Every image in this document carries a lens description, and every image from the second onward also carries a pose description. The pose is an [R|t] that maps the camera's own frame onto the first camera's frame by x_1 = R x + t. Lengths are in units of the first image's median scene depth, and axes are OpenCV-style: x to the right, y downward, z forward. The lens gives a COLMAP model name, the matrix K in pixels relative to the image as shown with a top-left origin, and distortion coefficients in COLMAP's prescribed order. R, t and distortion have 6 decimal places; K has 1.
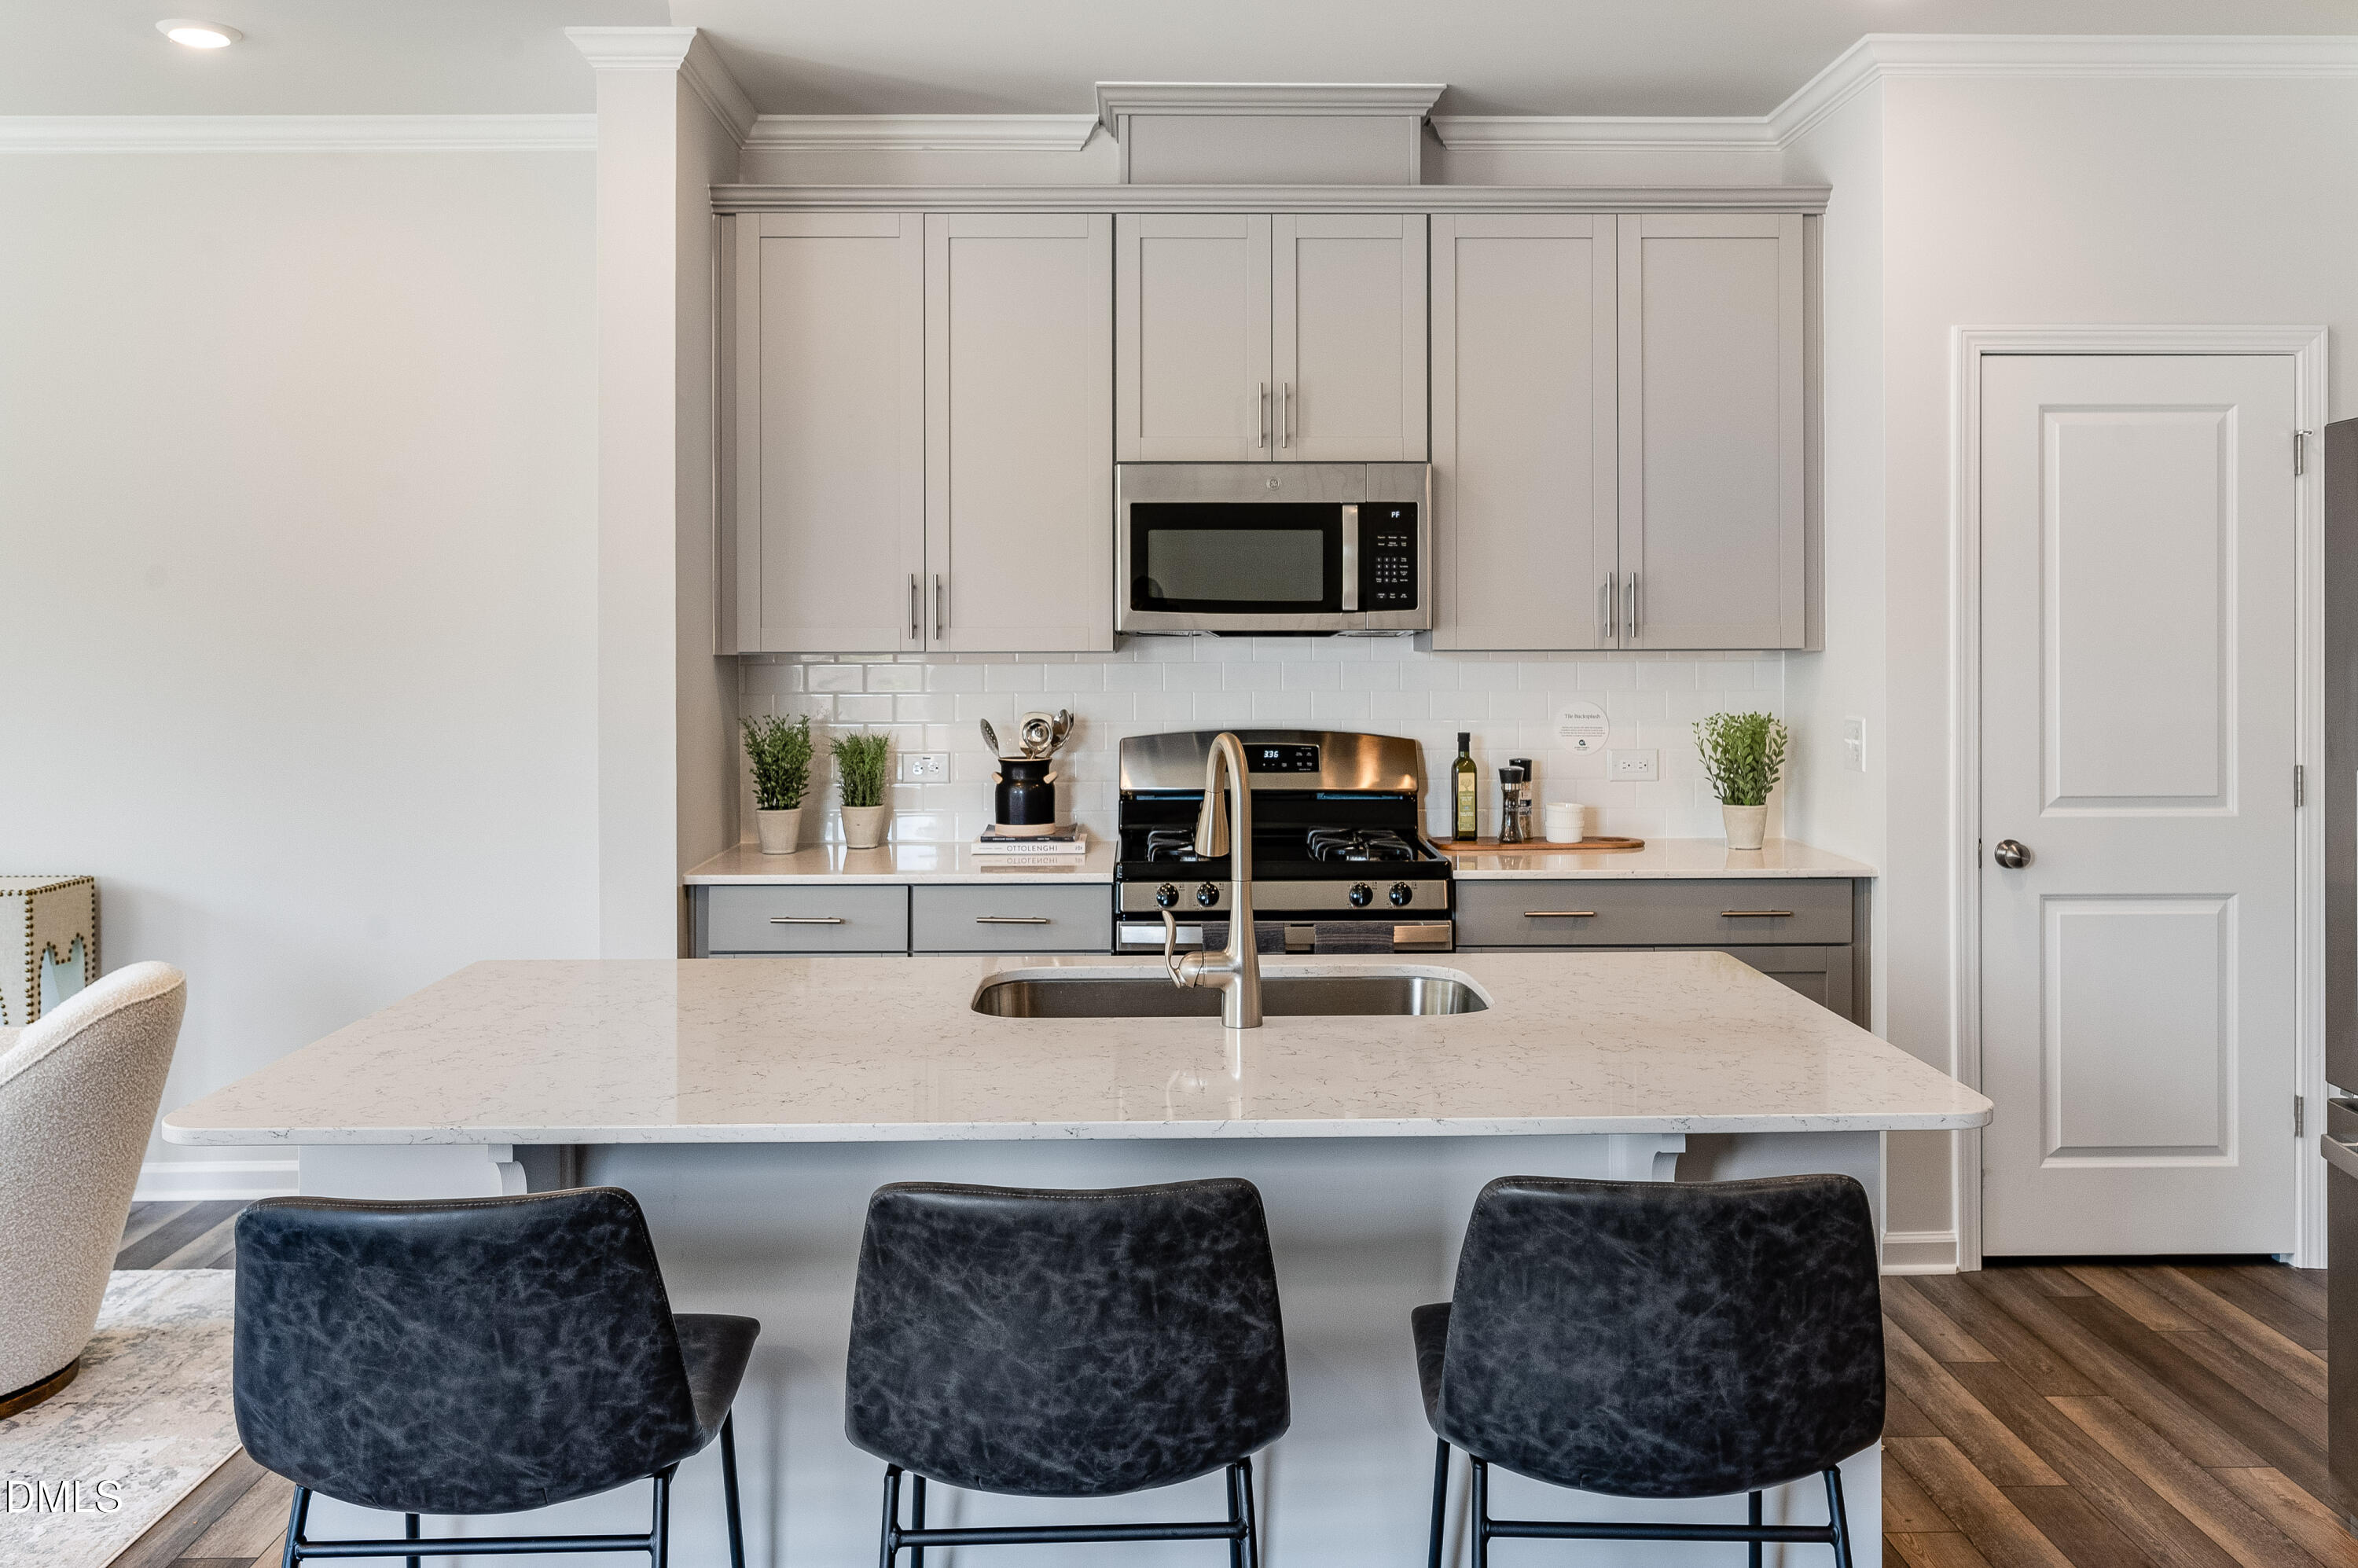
lens RADIAL K [[1965.8, 0, 1181.8], [0, 1965.8, 633.4], [0, 0, 1]] dist [0.000698, -0.000484]
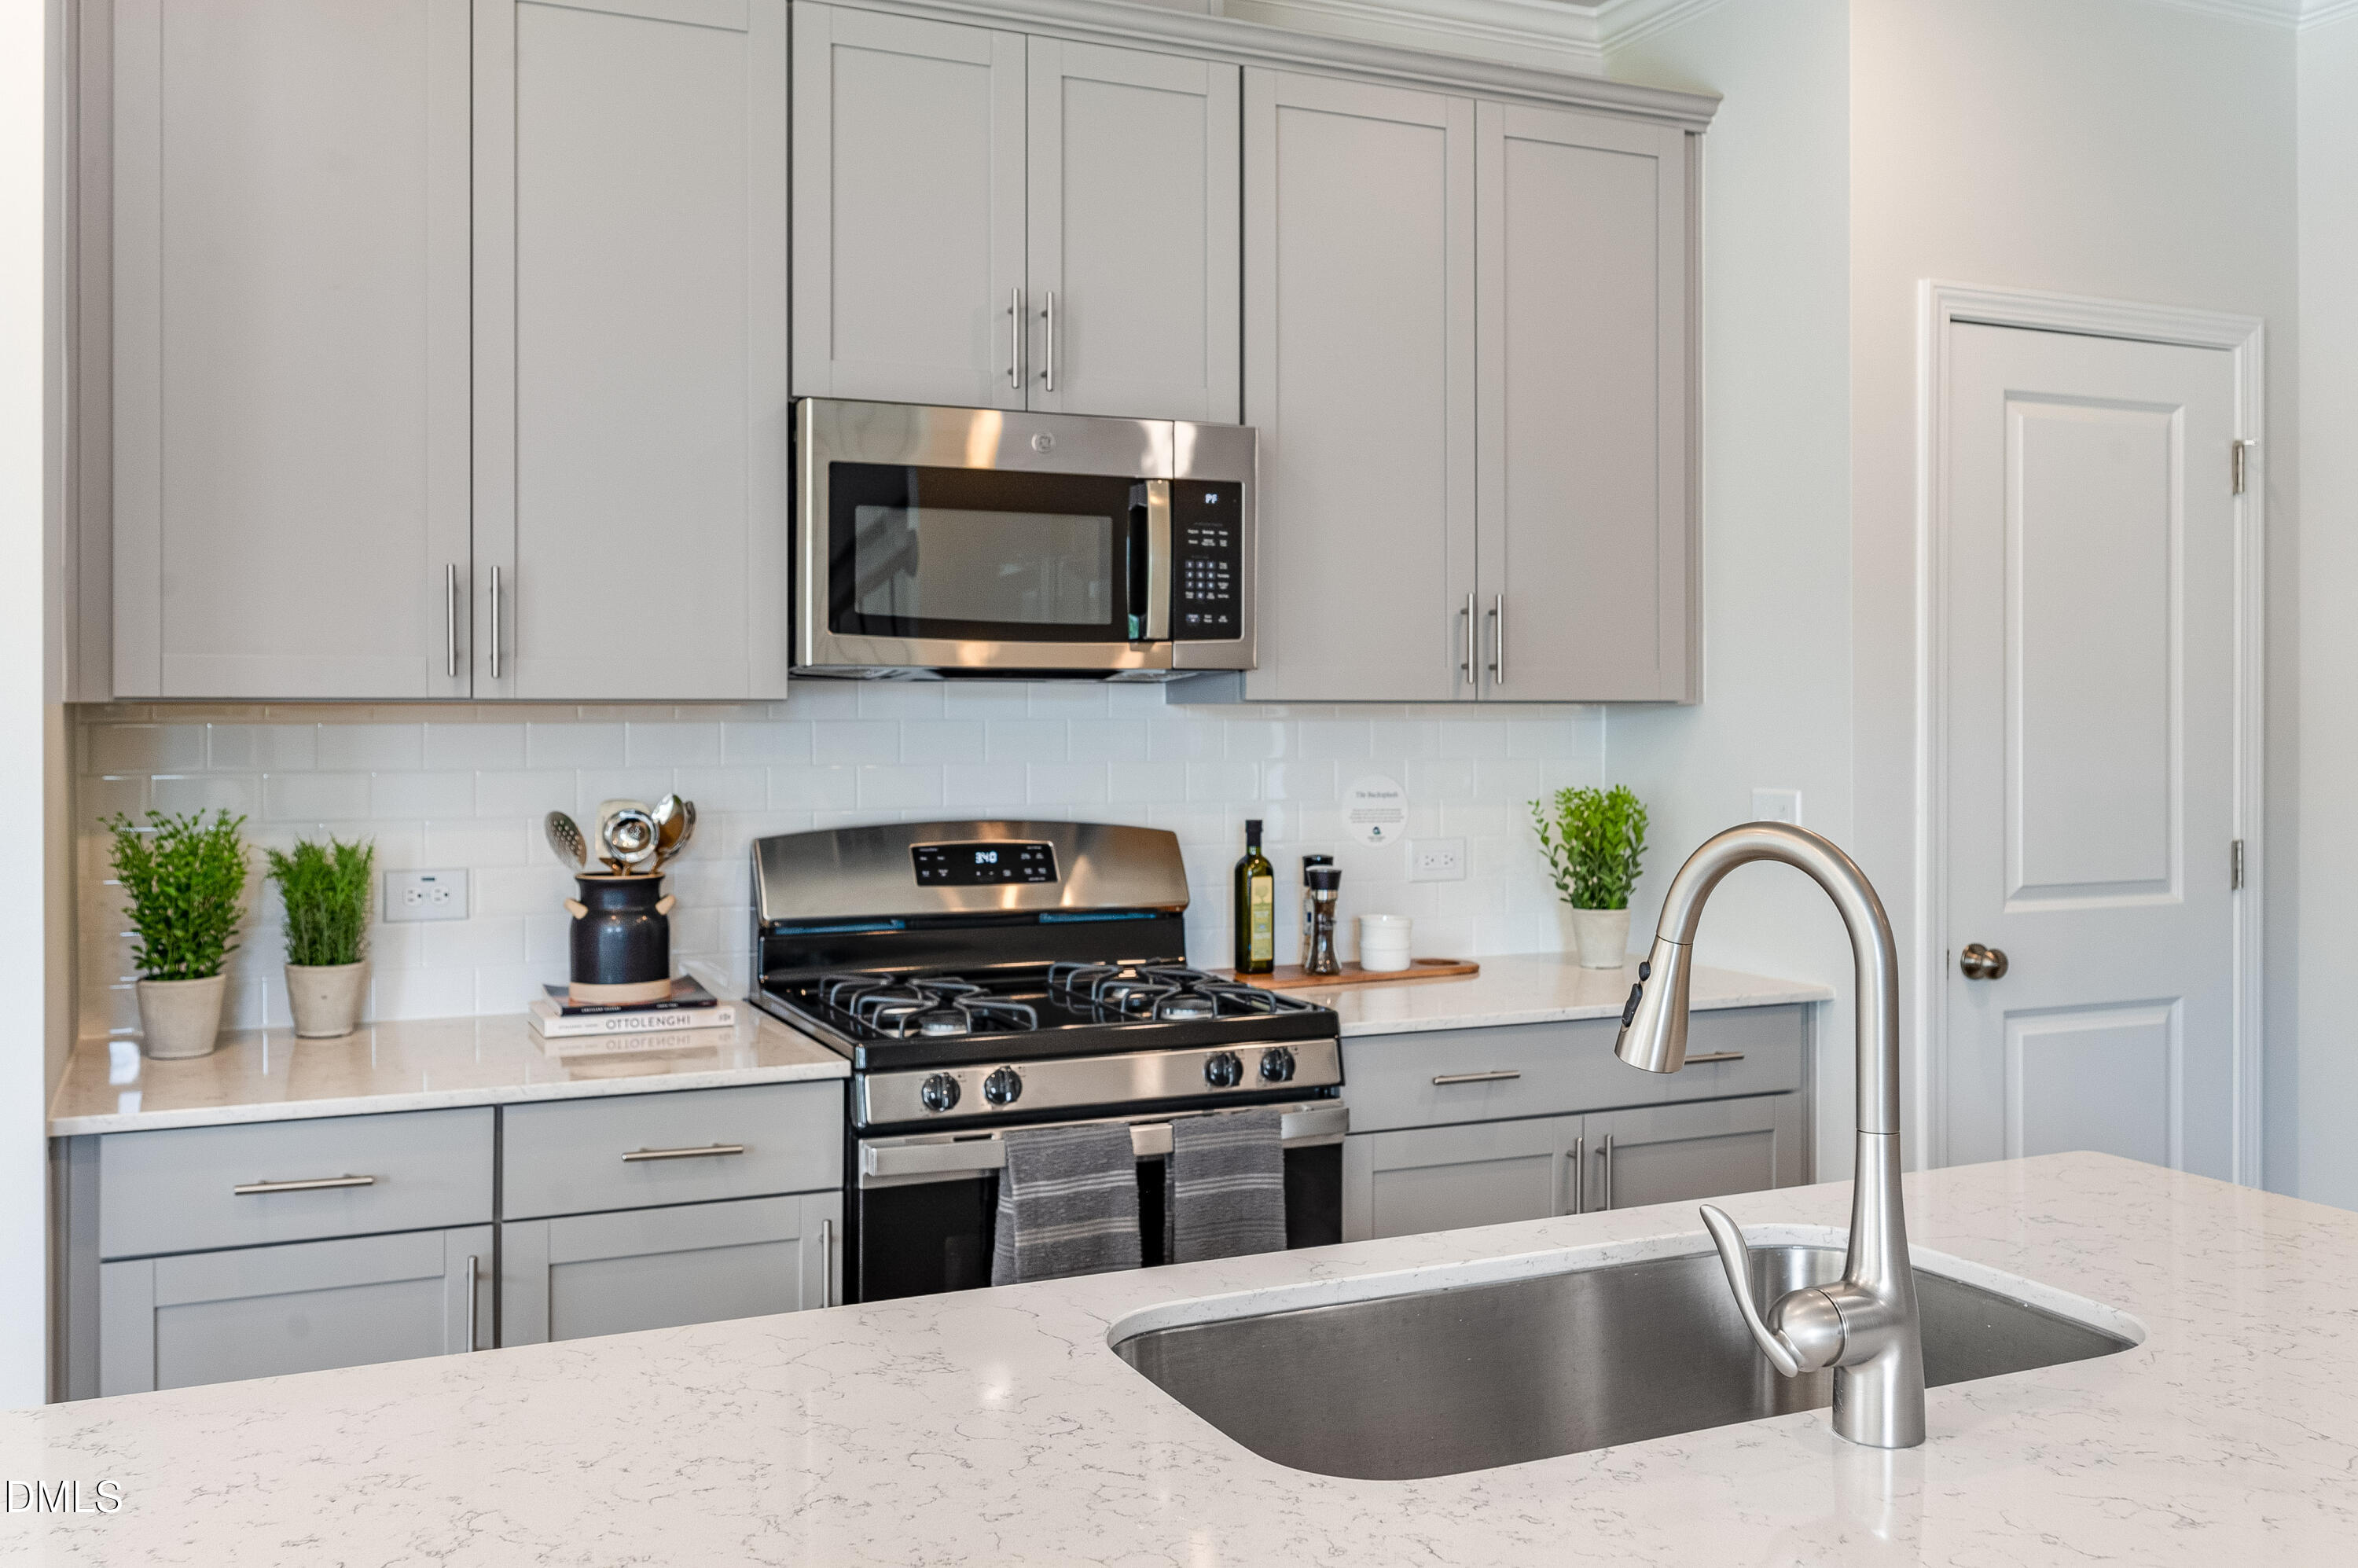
lens RADIAL K [[2068.8, 0, 1181.0], [0, 2068.8, 712.0], [0, 0, 1]] dist [-0.000613, 0.003816]
pose [[0.914455, 0.003143, 0.404676, -0.185722], [-0.002226, 0.999994, -0.002738, 0.014628], [-0.404683, 0.001603, 0.914456, 0.347712]]
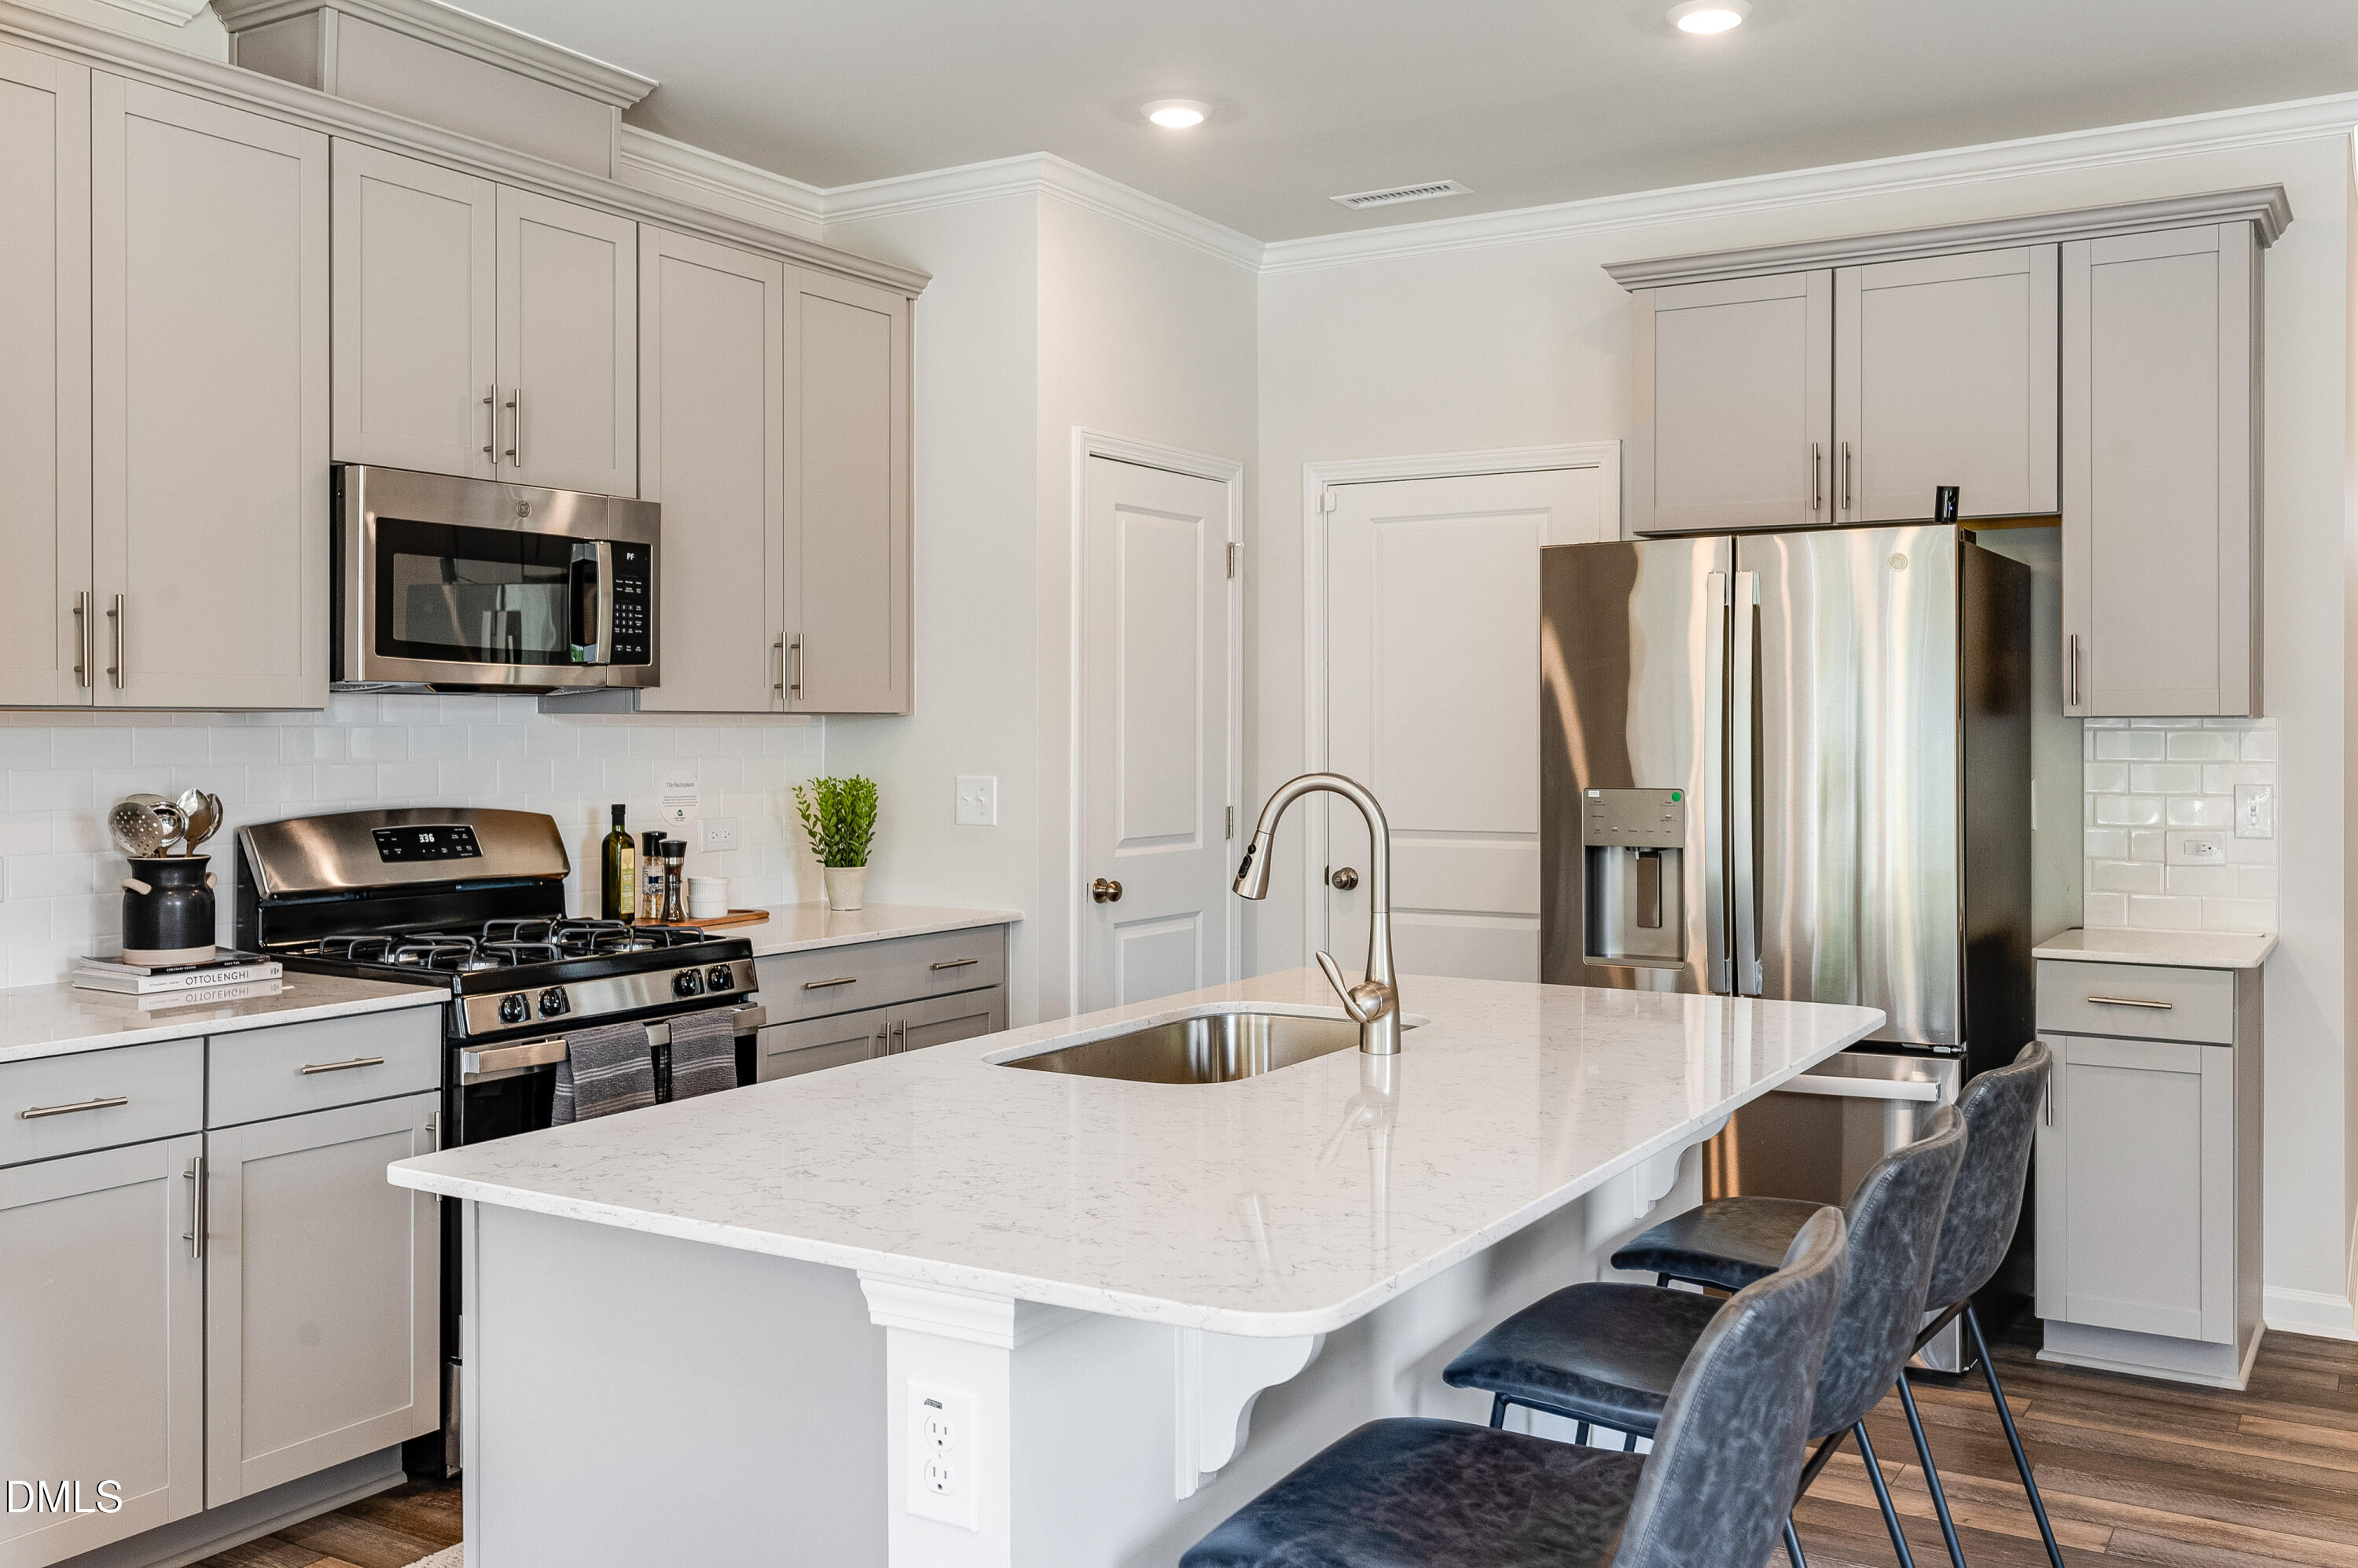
lens RADIAL K [[2071.3, 0, 1176.0], [0, 2071.3, 731.2], [0, 0, 1]] dist [0.004941, 0.002993]
pose [[0.535359, 0.001273, 0.844624, -0.537527], [-0.002179, 0.999998, -0.000126, 0.017365], [-0.844622, -0.001773, 0.535360, 0.289674]]
